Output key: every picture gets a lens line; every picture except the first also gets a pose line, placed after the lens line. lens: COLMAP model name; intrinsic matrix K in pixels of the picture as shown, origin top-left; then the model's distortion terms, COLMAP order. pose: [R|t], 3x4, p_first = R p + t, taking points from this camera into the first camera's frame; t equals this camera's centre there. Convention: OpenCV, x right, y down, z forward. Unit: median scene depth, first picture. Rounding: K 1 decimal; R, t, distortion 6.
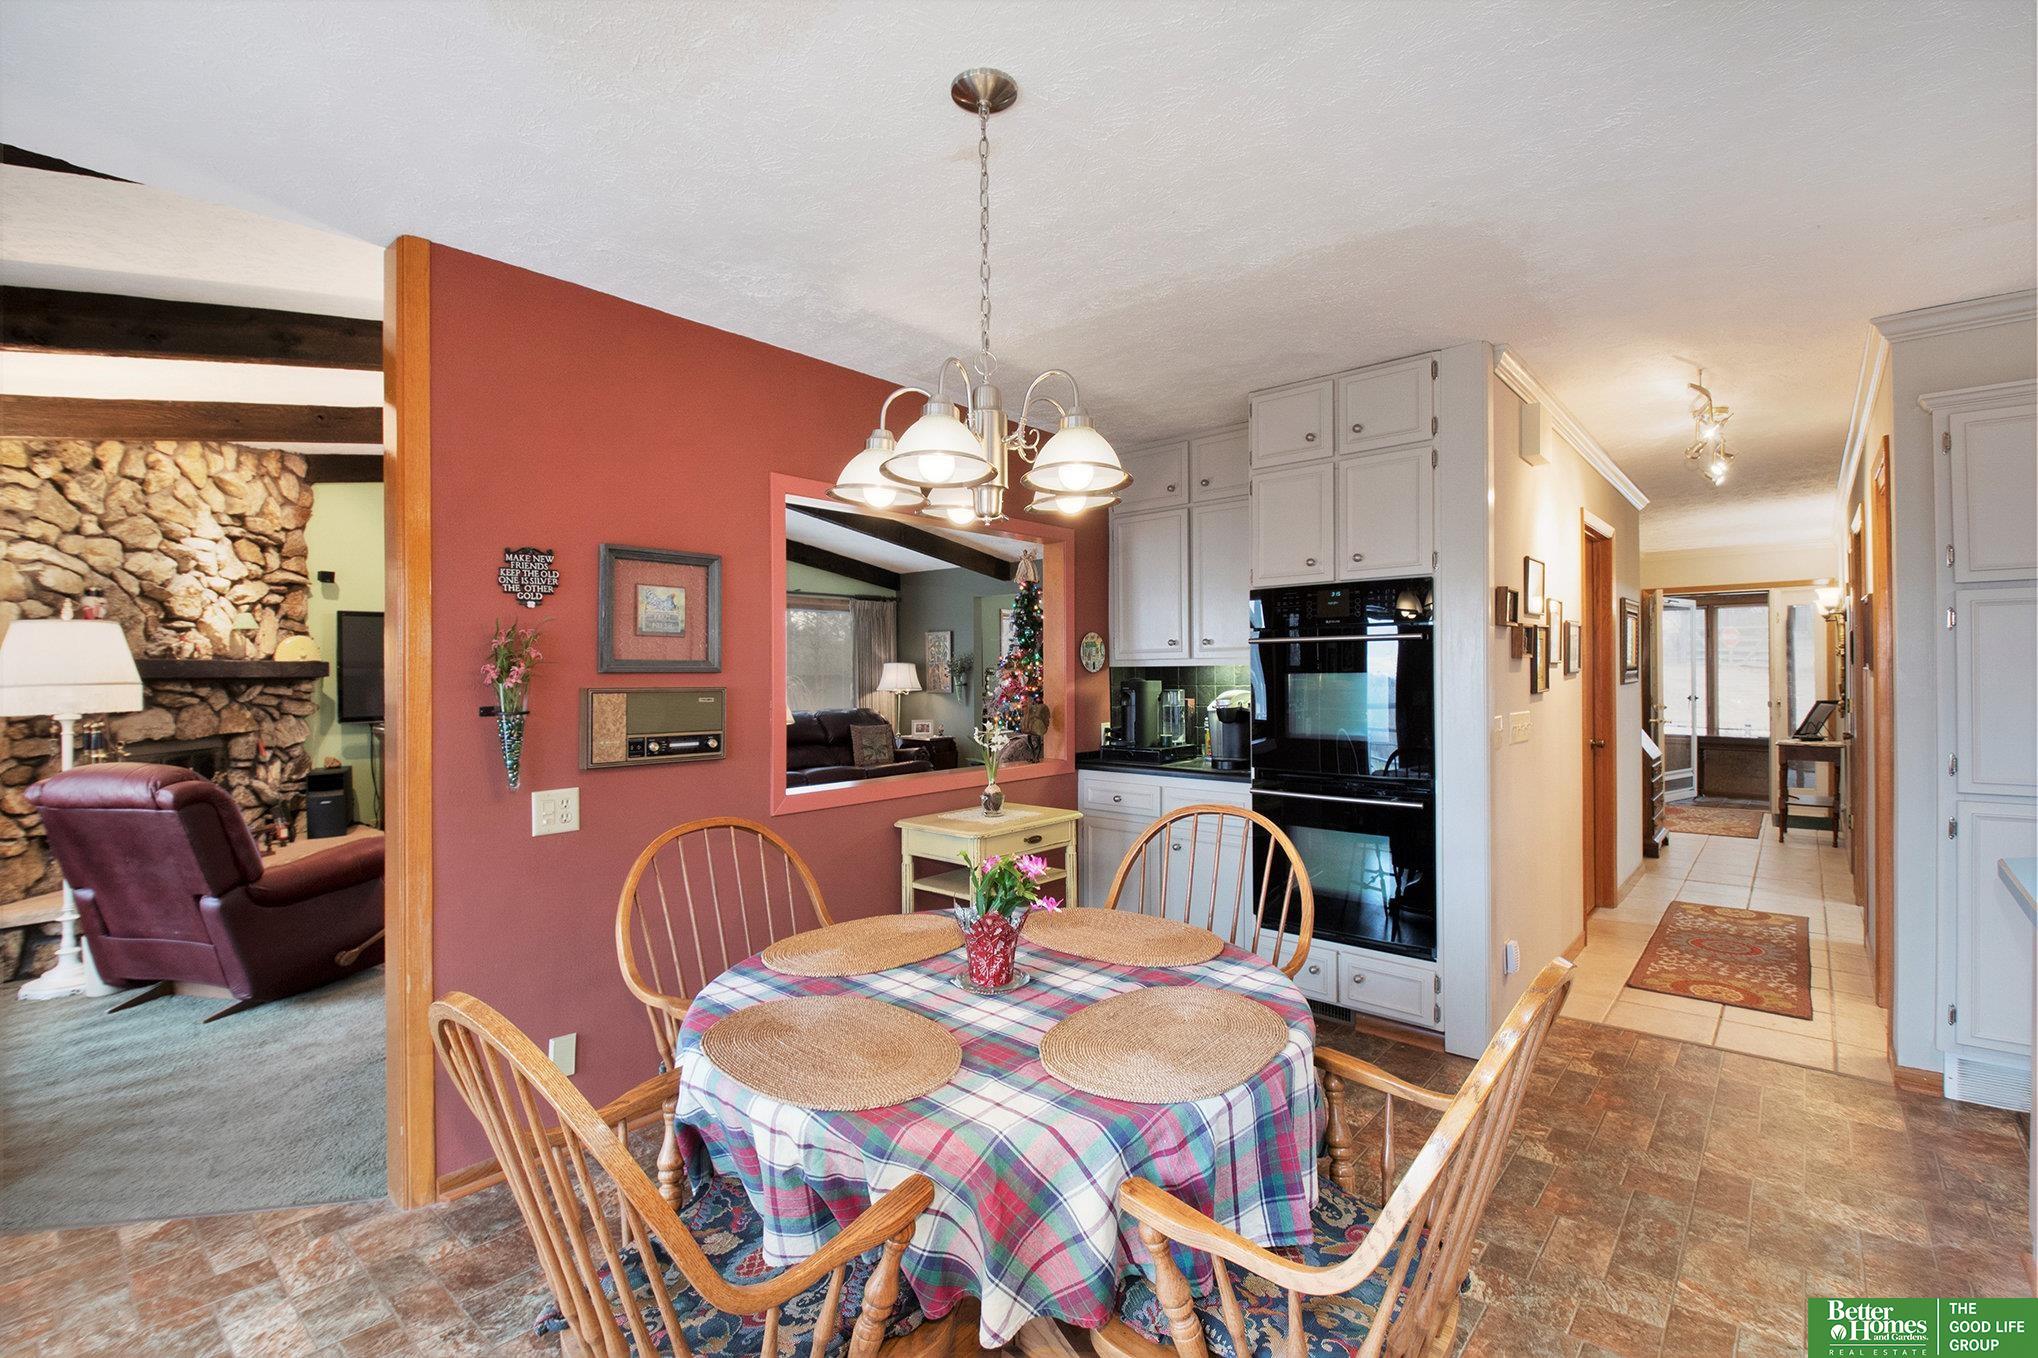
lens RADIAL K [[907.8, 0, 1008.3], [0, 907.8, 662.0], [0, 0, 1]] dist [-0.001433, -0.023436]
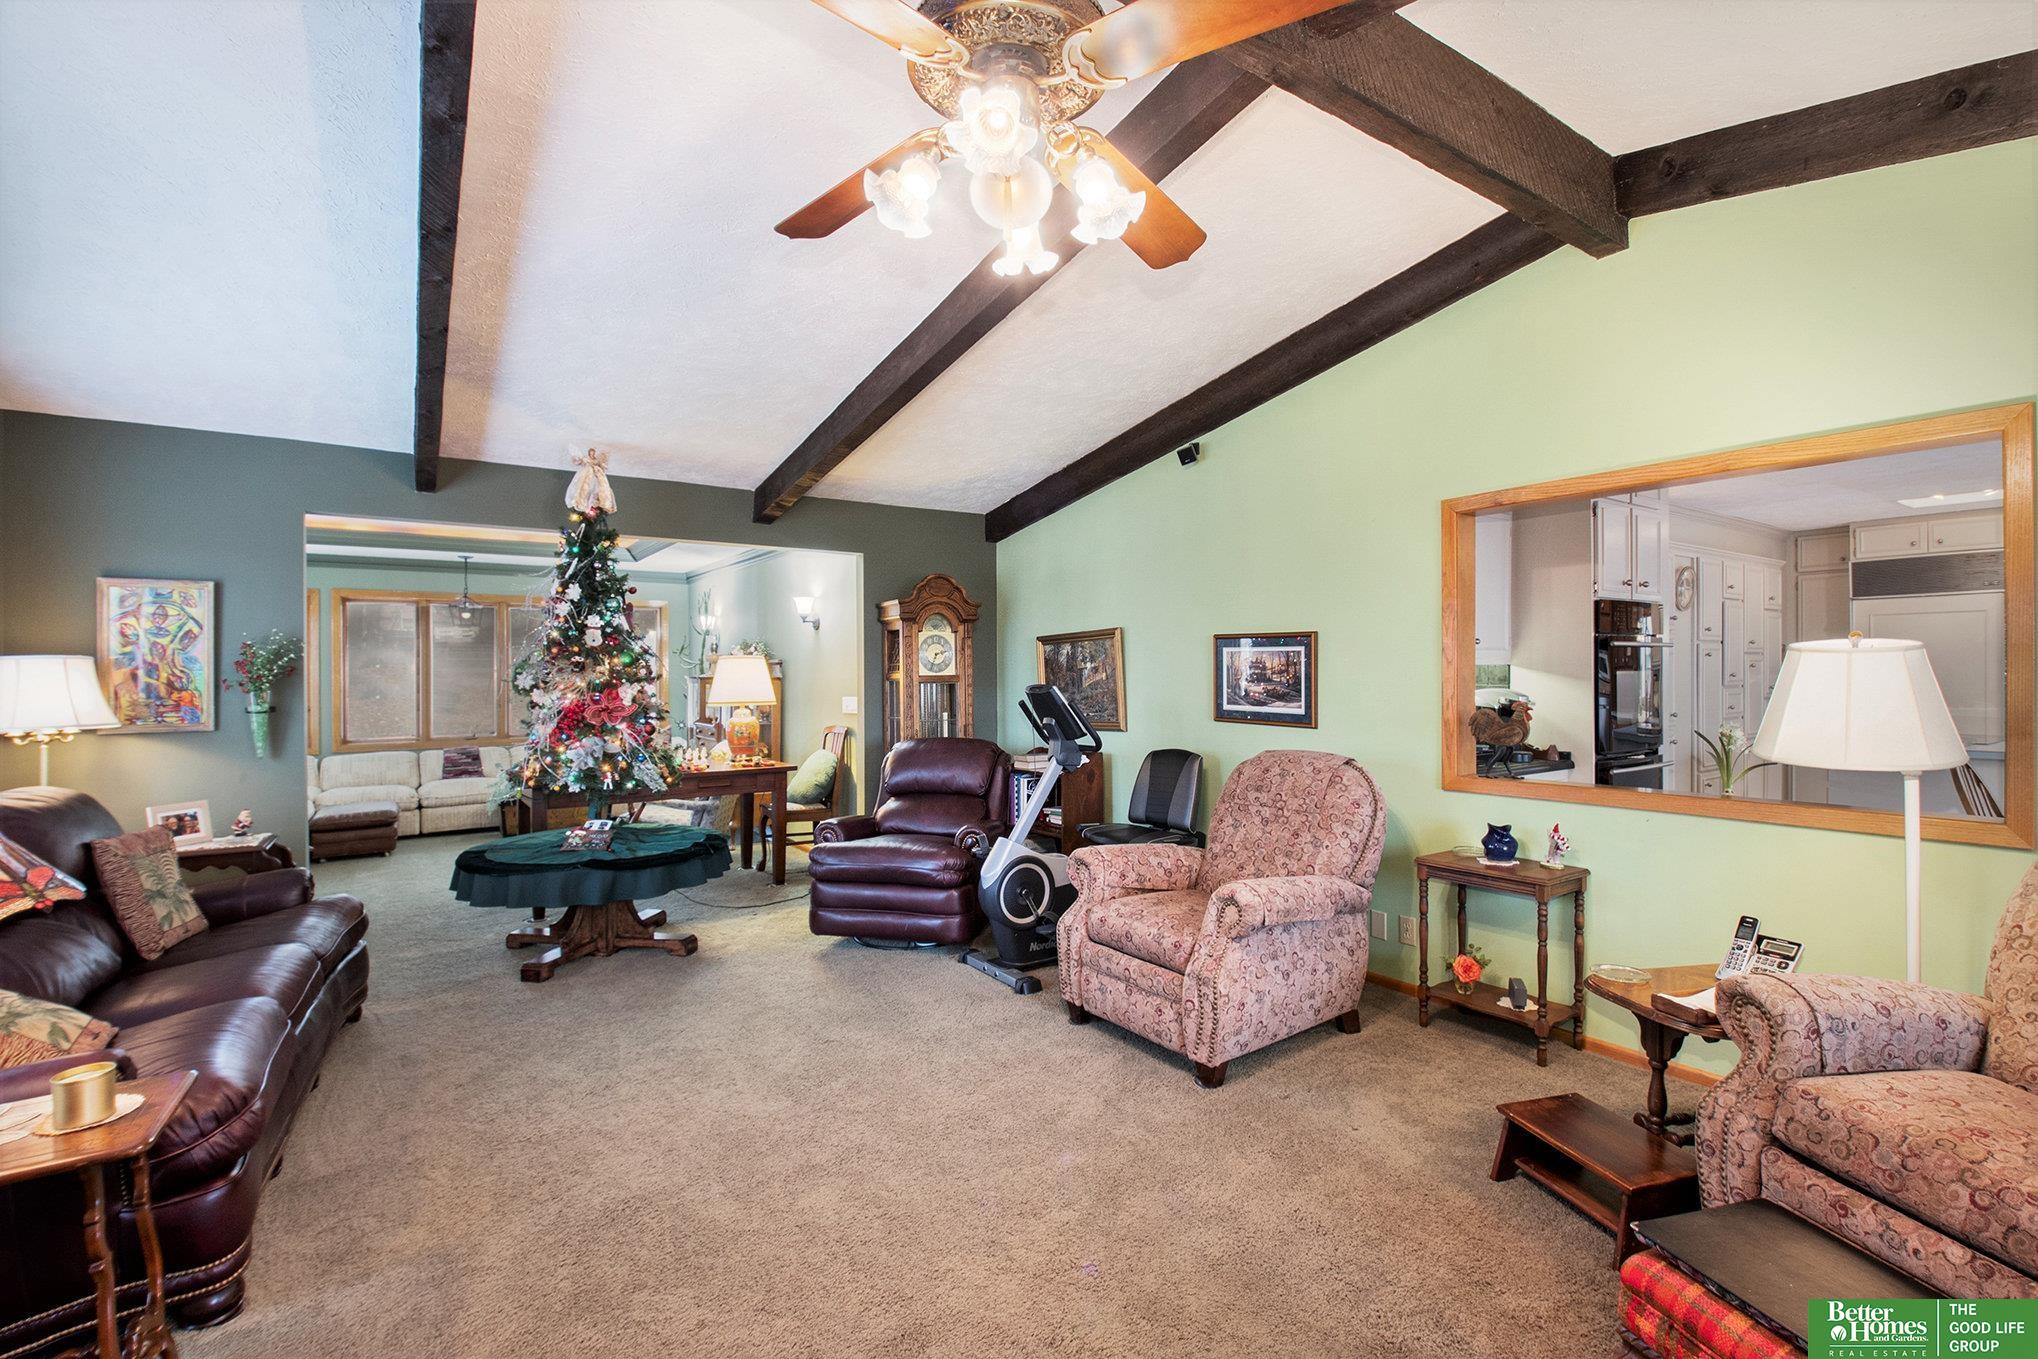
lens RADIAL K [[927.0, 0, 1044.0], [0, 927.0, 672.3], [0, 0, 1]] dist [0.014819, -0.028916]
pose [[0.197024, 0.009460, 0.980353, -0.677800], [-0.003618, 0.999954, -0.008922, 0.016332], [-0.980392, -0.001789, 0.197049, 0.926967]]
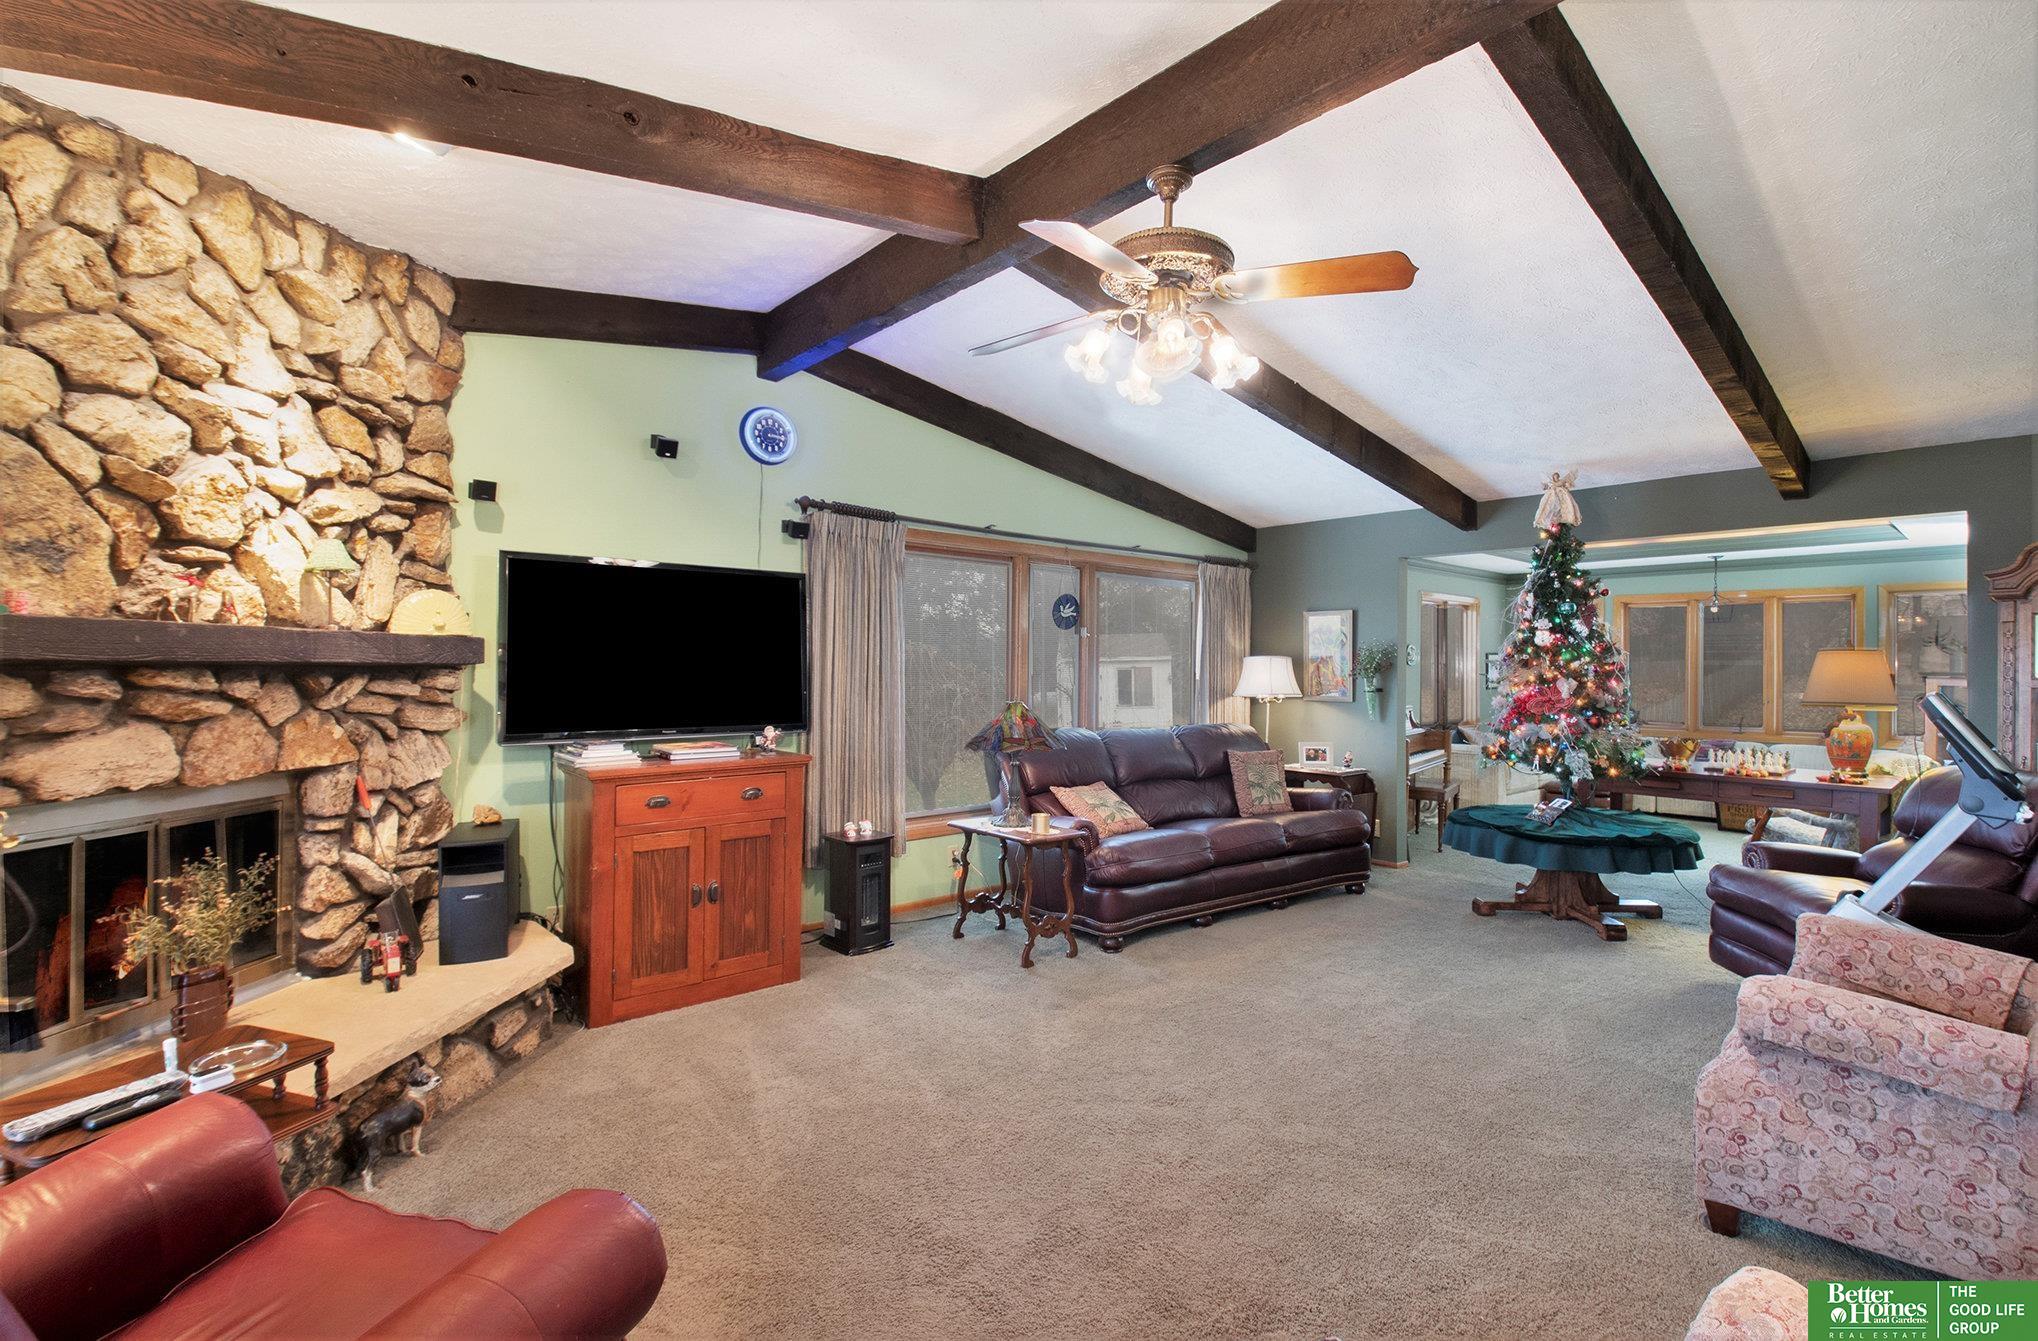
lens RADIAL K [[910.6, 0, 1025.3], [0, 910.6, 655.8], [0, 0, 1]] dist [-0.013201, -0.013222]
pose [[0.992637, 0.015077, -0.120184, -0.377375], [-0.015326, 0.999882, -0.001150, 0.007327], [0.120153, 0.002984, 0.992751, 0.516446]]
